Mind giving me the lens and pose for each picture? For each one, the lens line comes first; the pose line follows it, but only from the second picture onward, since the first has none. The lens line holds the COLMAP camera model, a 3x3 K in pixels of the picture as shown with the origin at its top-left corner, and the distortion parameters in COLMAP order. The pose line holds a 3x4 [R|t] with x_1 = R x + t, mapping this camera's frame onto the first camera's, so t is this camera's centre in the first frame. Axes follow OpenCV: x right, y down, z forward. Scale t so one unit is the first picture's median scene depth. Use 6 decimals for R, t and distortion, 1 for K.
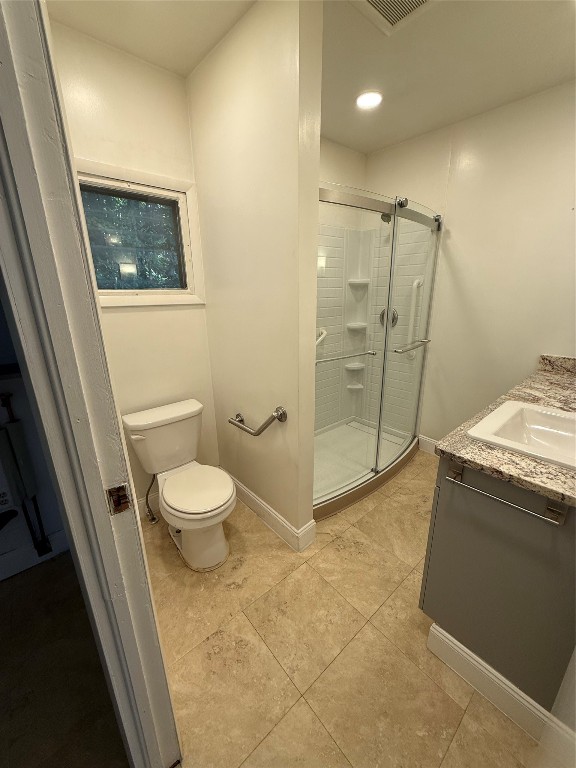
lens RADIAL K [[306.0, 0, 288.0], [0, 306.0, 384.0], [0, 0, 1]] dist [0.001175, -0.000056]
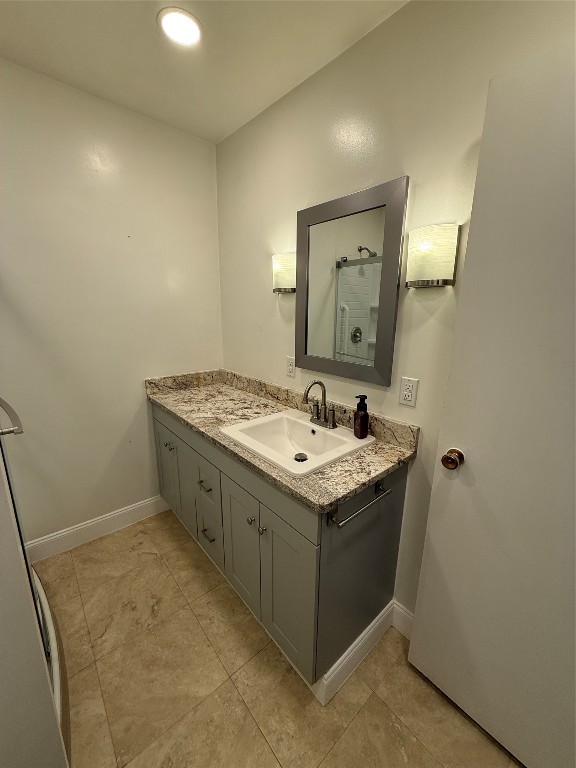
lens RADIAL K [[306.0, 0, 288.0], [0, 306.0, 384.0], [0, 0, 1]] dist [0.001175, -0.000056]
pose [[-0.003058, -0.223430, 0.974715, -0.119512], [0.279610, 0.935650, 0.215352, -0.143300], [-0.960109, 0.273199, 0.059612, 0.431551]]
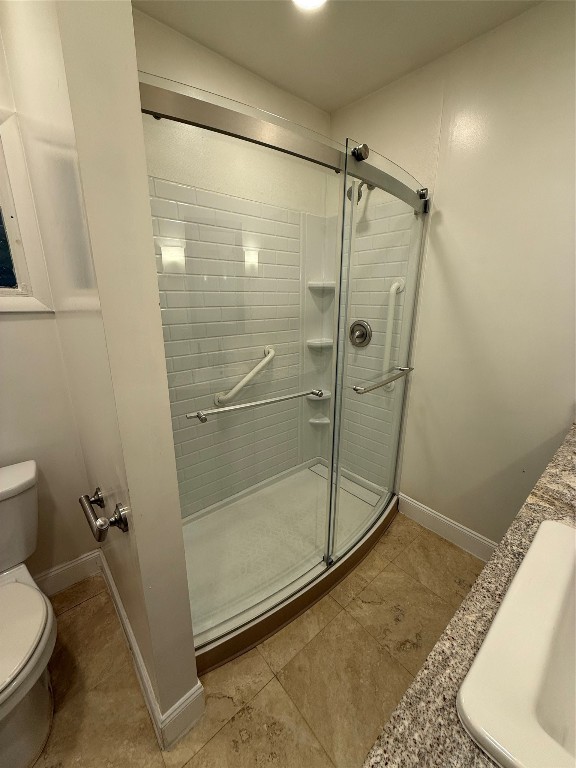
lens RADIAL K [[306.0, 0, 288.0], [0, 306.0, 384.0], [0, 0, 1]] dist [0.001175, -0.000056]
pose [[0.999809, 0.019307, 0.002875, 0.184465], [-0.019249, 0.999634, -0.018985, -0.092036], [-0.003240, 0.018926, 0.999816, 0.310852]]
